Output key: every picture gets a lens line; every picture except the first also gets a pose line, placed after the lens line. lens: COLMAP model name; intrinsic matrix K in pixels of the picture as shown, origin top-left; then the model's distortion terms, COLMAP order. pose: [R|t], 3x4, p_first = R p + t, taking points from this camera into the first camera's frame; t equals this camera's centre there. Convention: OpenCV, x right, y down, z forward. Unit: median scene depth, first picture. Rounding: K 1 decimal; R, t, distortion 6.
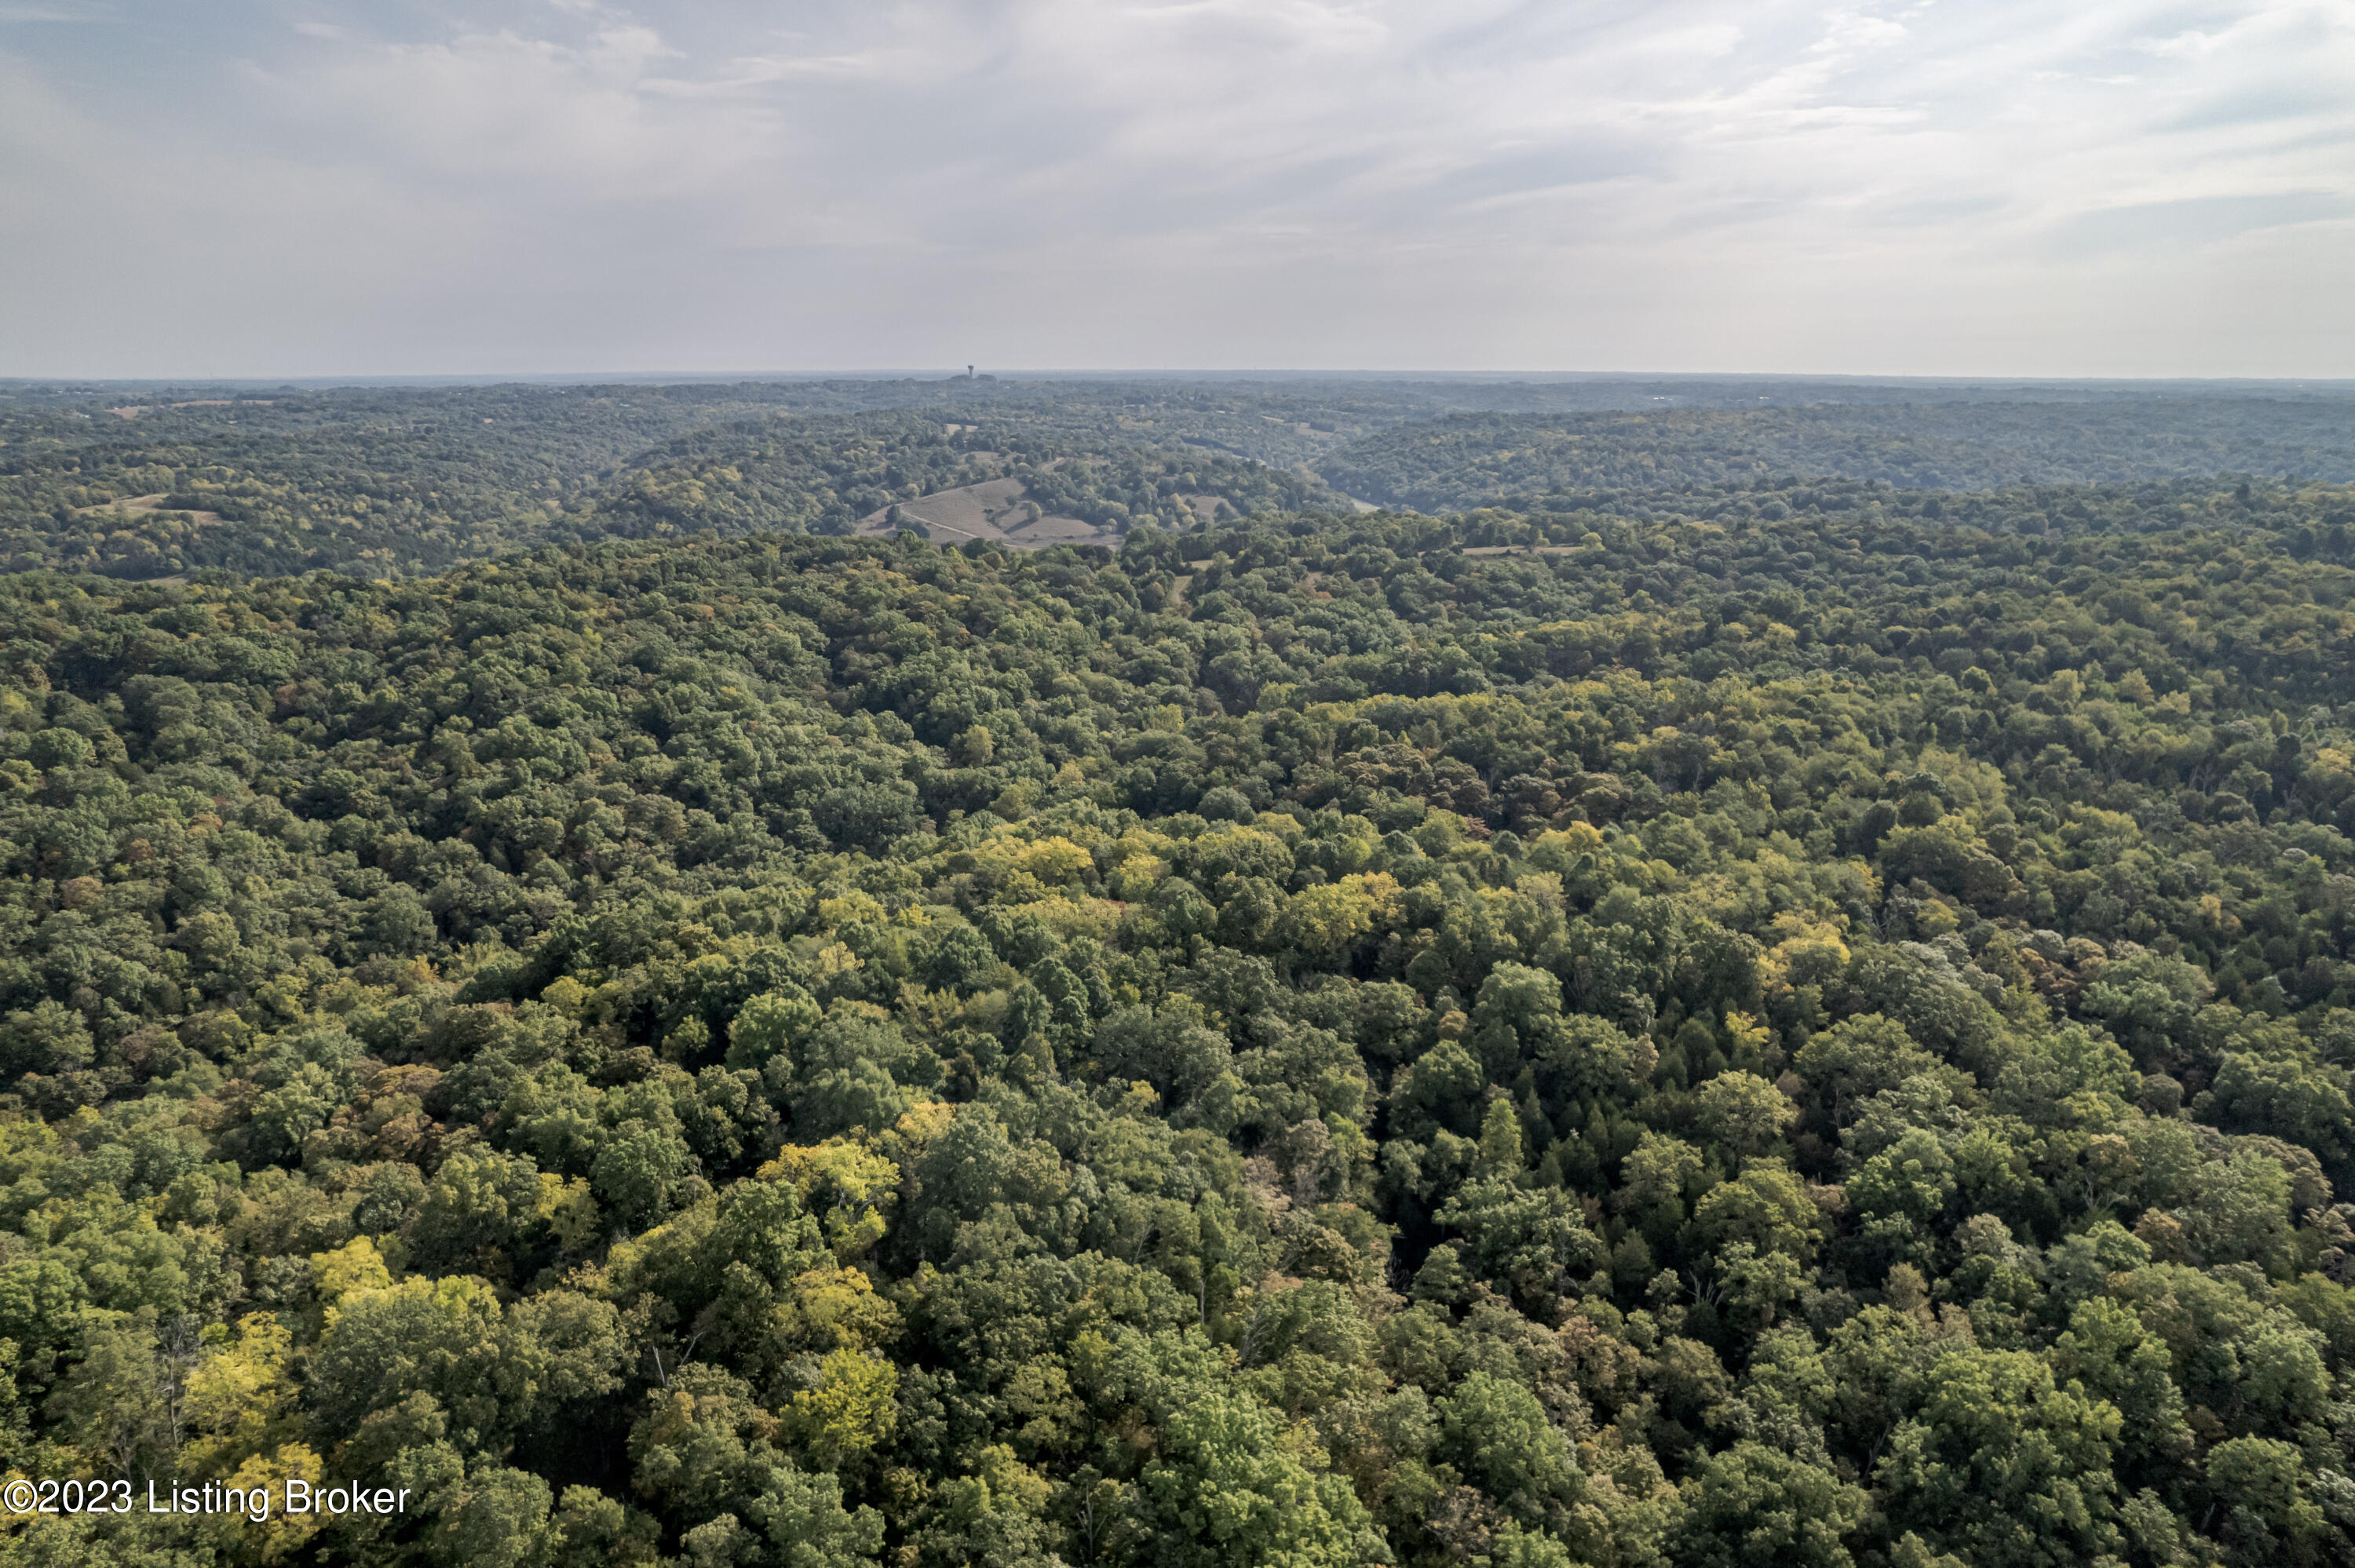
lens RADIAL K [[1542.2, 0, 1204.8], [0, 1542.2, 787.5], [0, 0, 1]] dist [-0.087195, 0.083411]
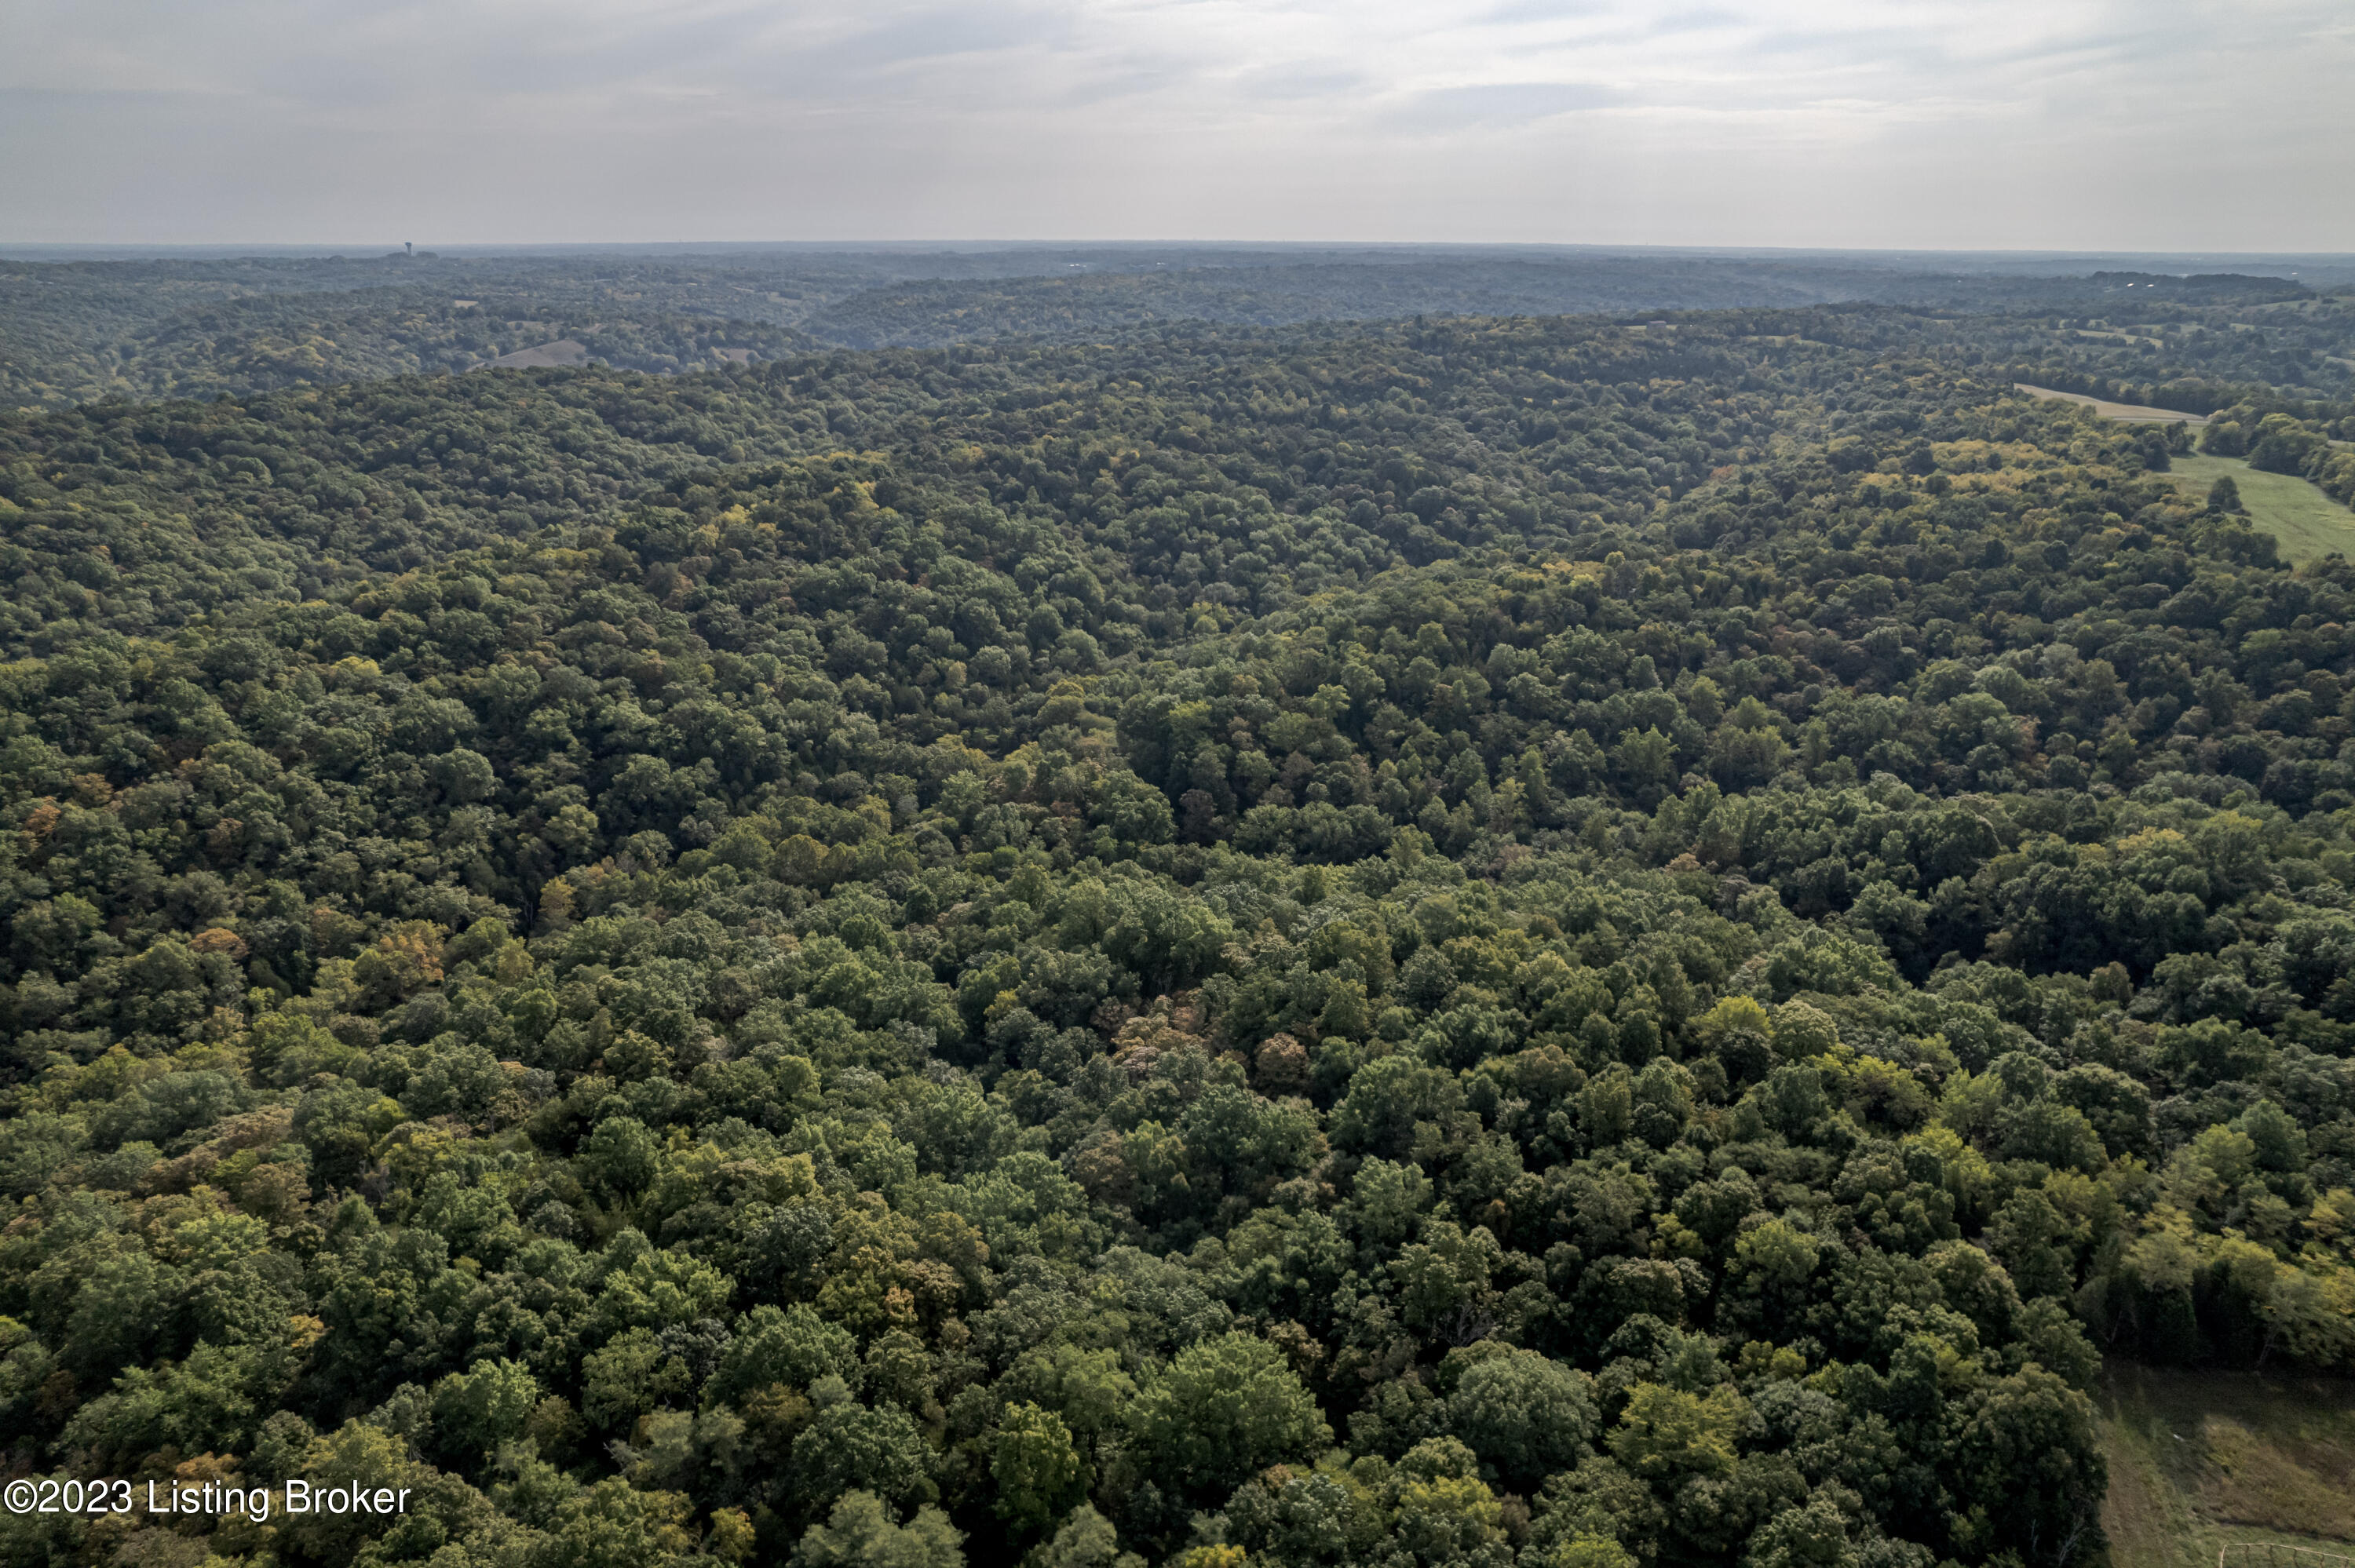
lens RADIAL K [[1542.2, 0, 1204.8], [0, 1542.2, 787.5], [0, 0, 1]] dist [-0.087195, 0.083411]
pose [[0.935214, -0.117930, 0.333867, -0.186901], [0.090539, 0.991206, 0.096506, 0.163227], [-0.342312, -0.060025, 0.937667, -0.655354]]
